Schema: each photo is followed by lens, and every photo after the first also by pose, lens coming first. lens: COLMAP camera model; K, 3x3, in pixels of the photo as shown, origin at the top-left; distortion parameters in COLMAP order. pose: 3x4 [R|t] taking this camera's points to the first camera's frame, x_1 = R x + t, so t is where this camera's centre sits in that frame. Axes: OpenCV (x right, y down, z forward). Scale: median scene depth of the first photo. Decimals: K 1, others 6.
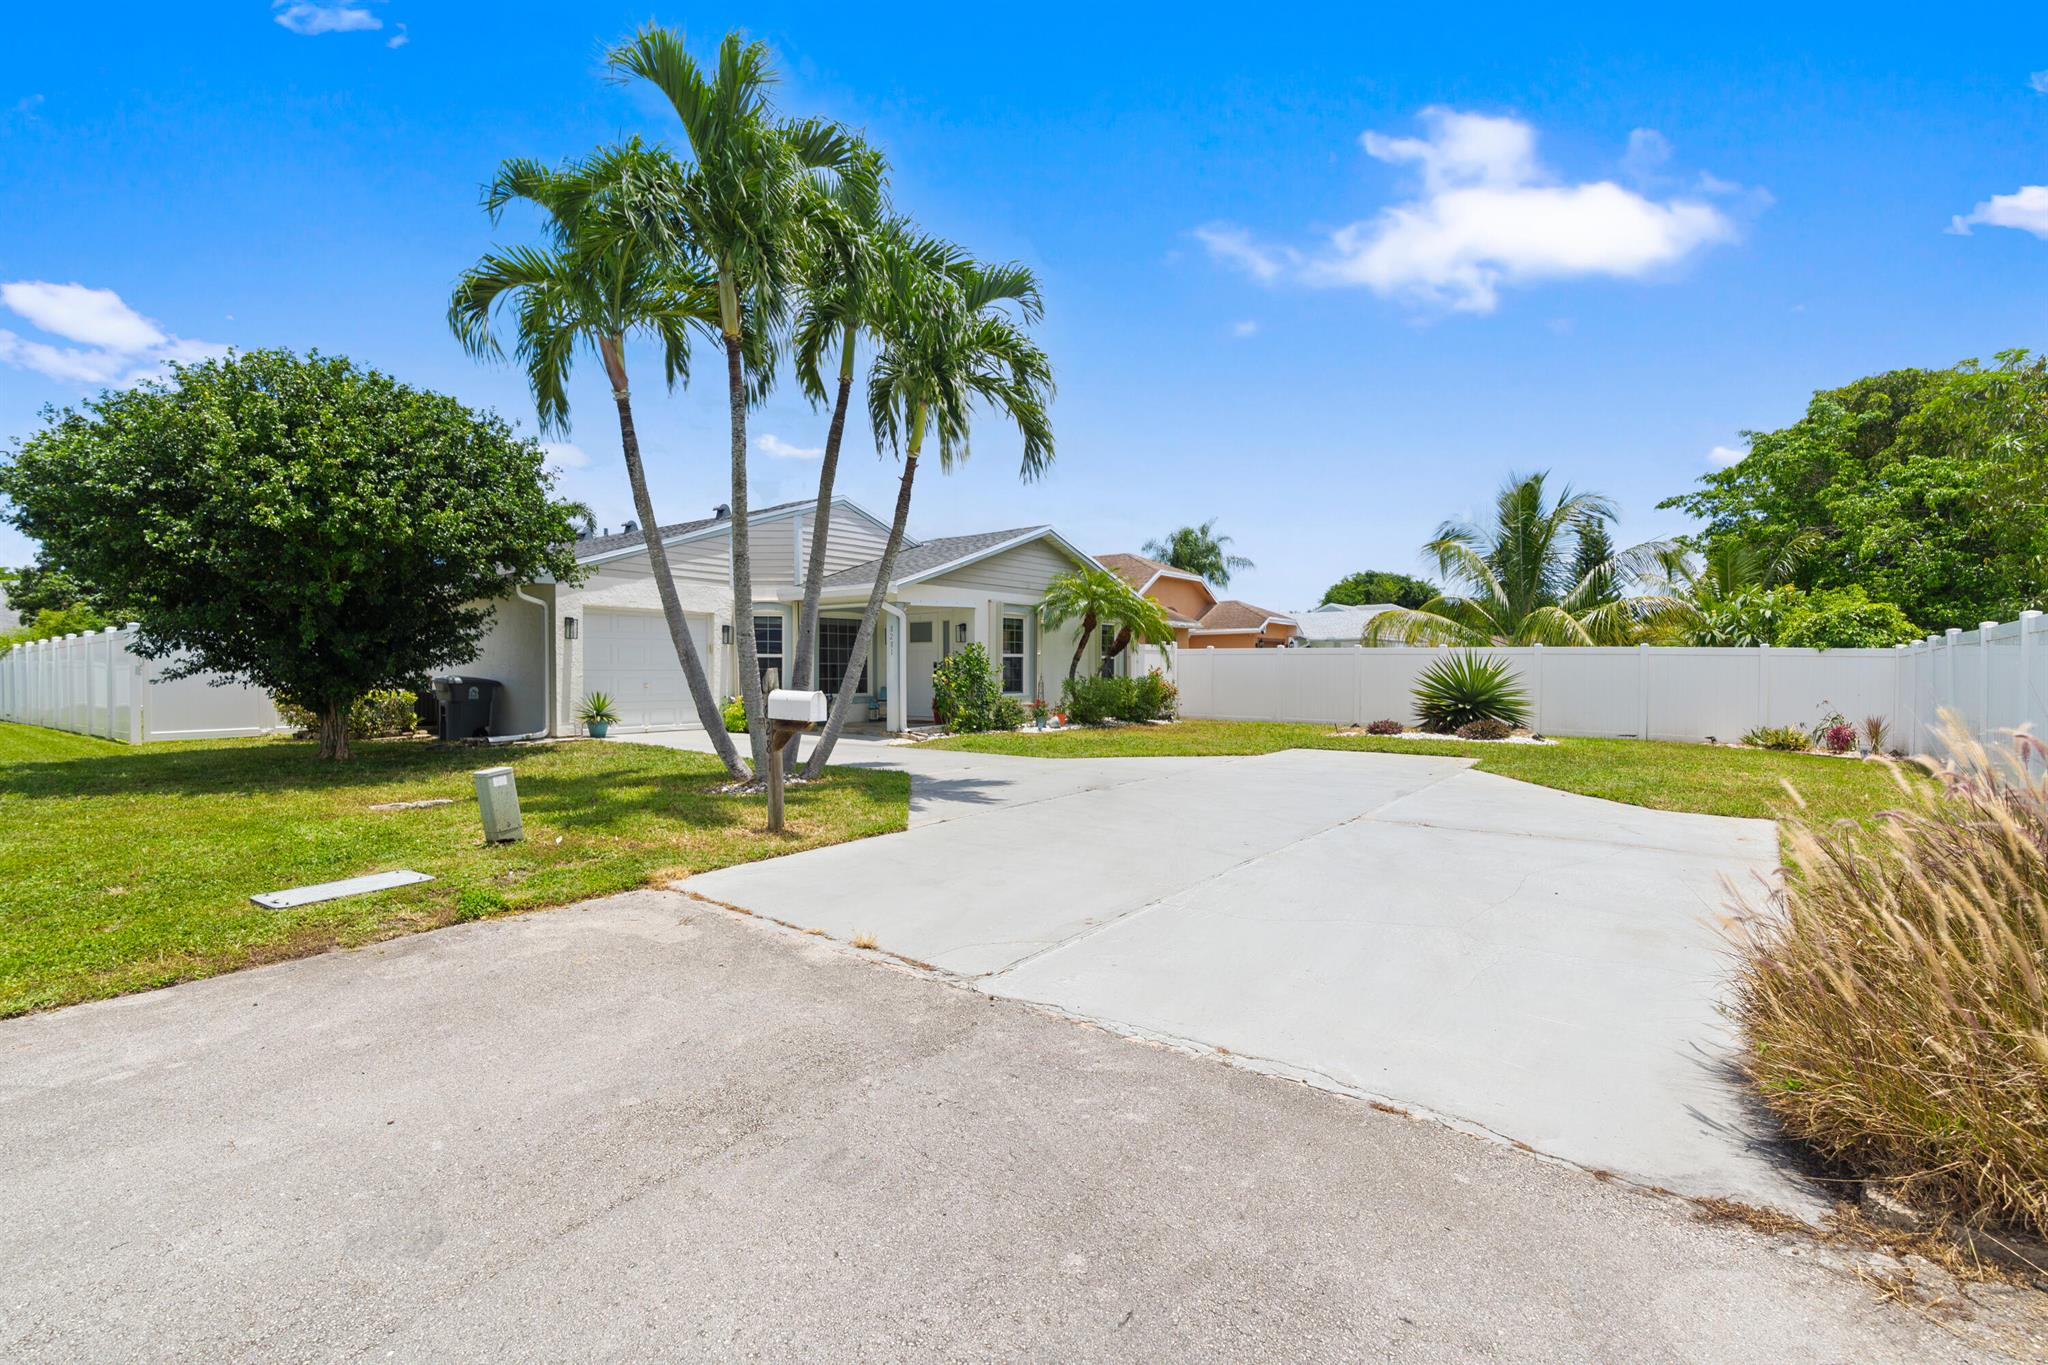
lens RADIAL K [[951.1, 0, 1022.9], [0, 951.1, 671.6], [0, 0, 1]] dist [-0.015029, 0.004067]
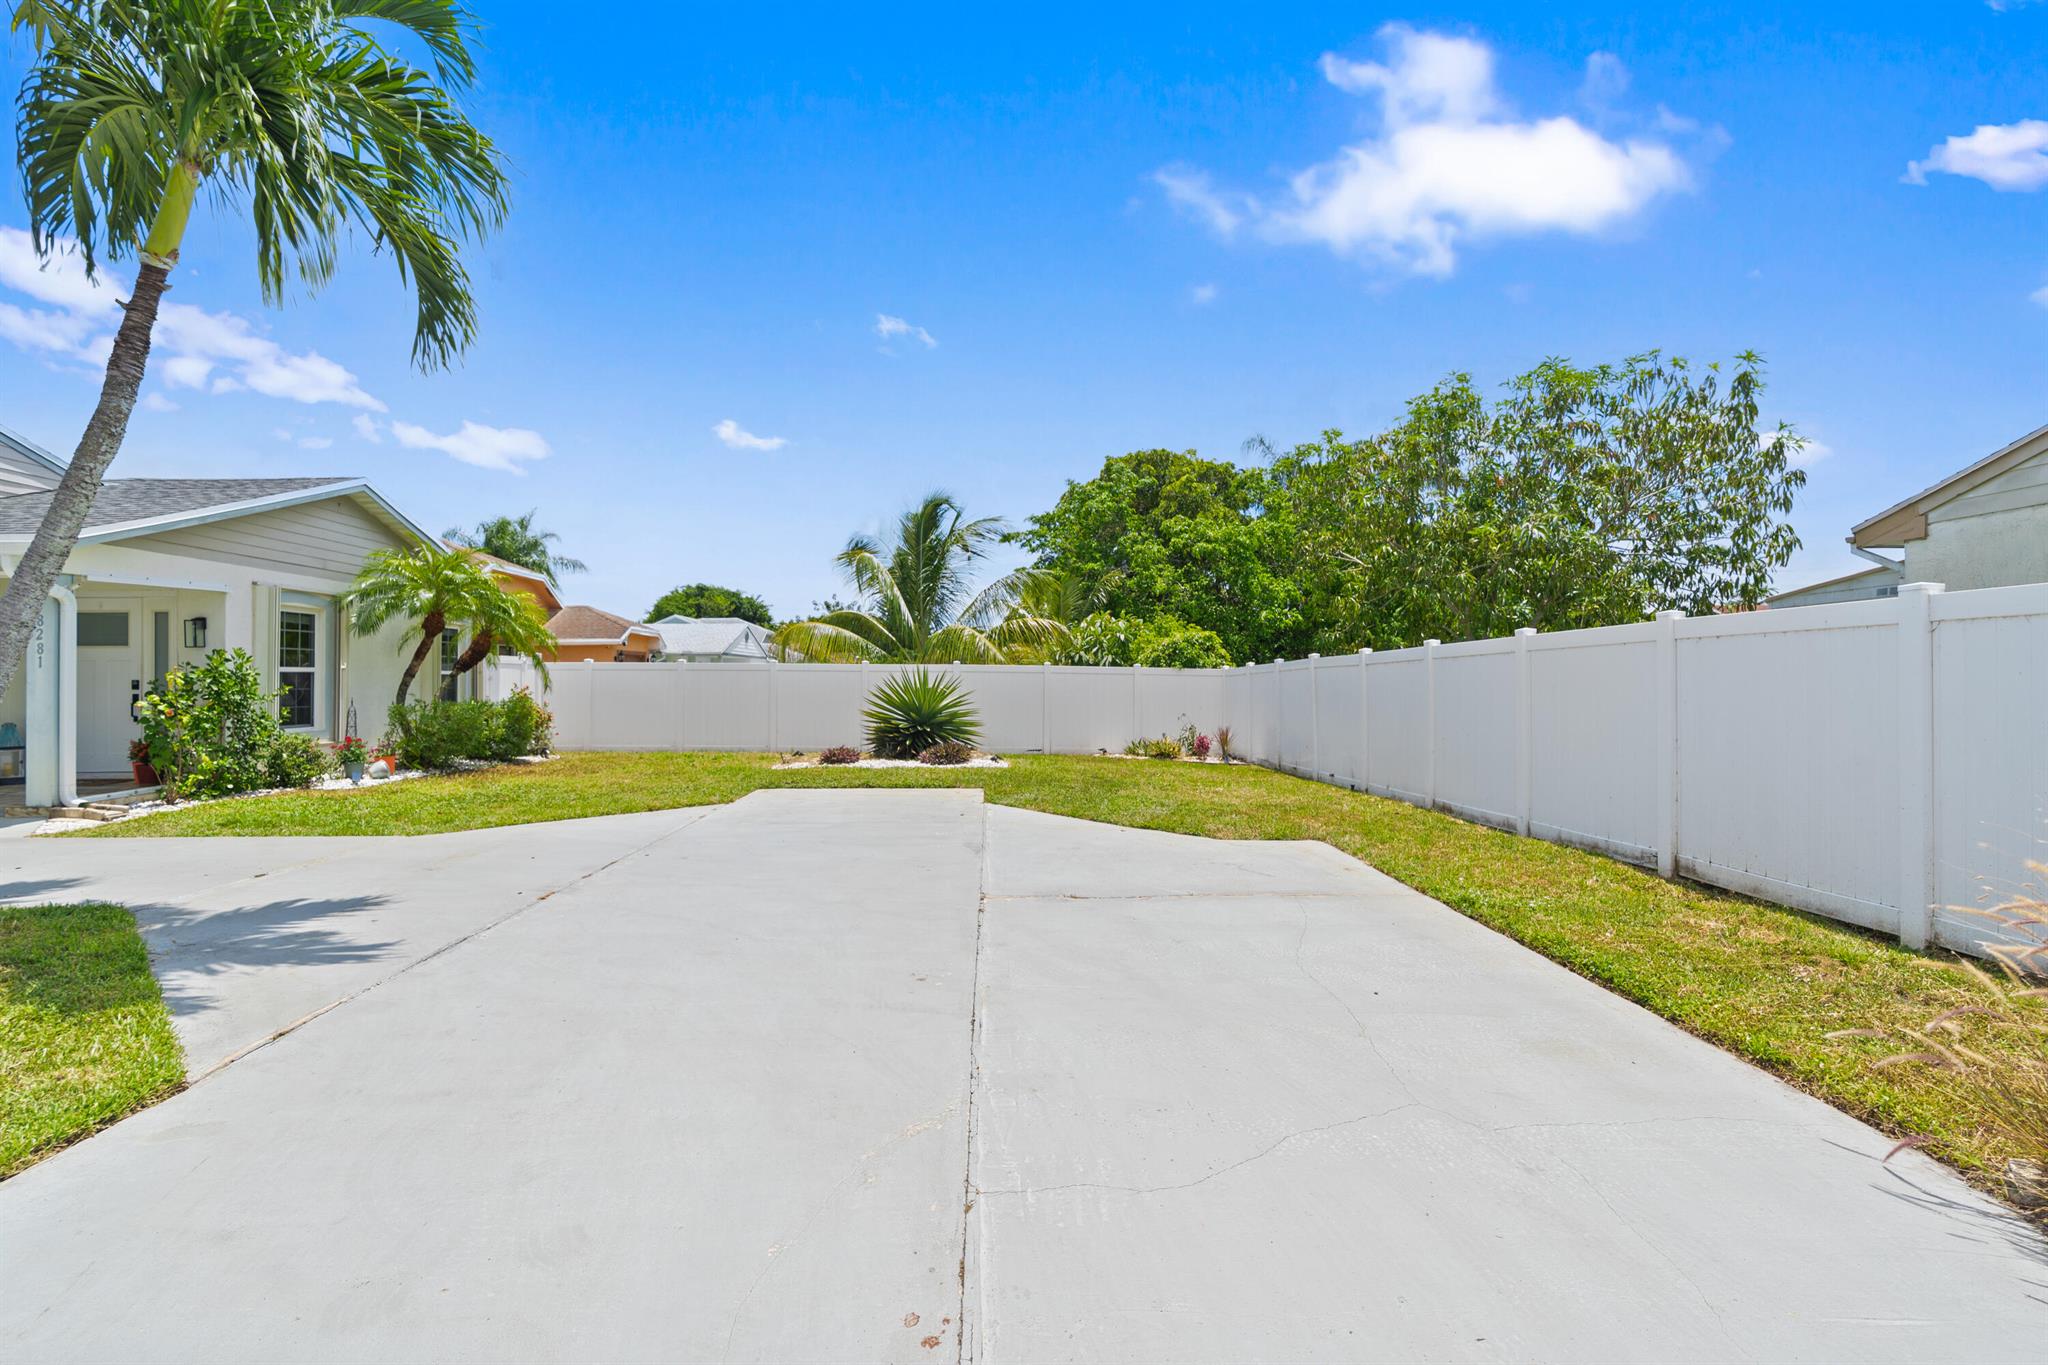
lens RADIAL K [[951.1, 0, 1022.9], [0, 951.1, 671.6], [0, 0, 1]] dist [-0.015029, 0.004067]
pose [[0.766018, 0.005292, 0.642797, -0.045787], [0.004266, 0.999902, -0.013316, -0.005108], [-0.642804, 0.012942, 0.765921, 0.188927]]
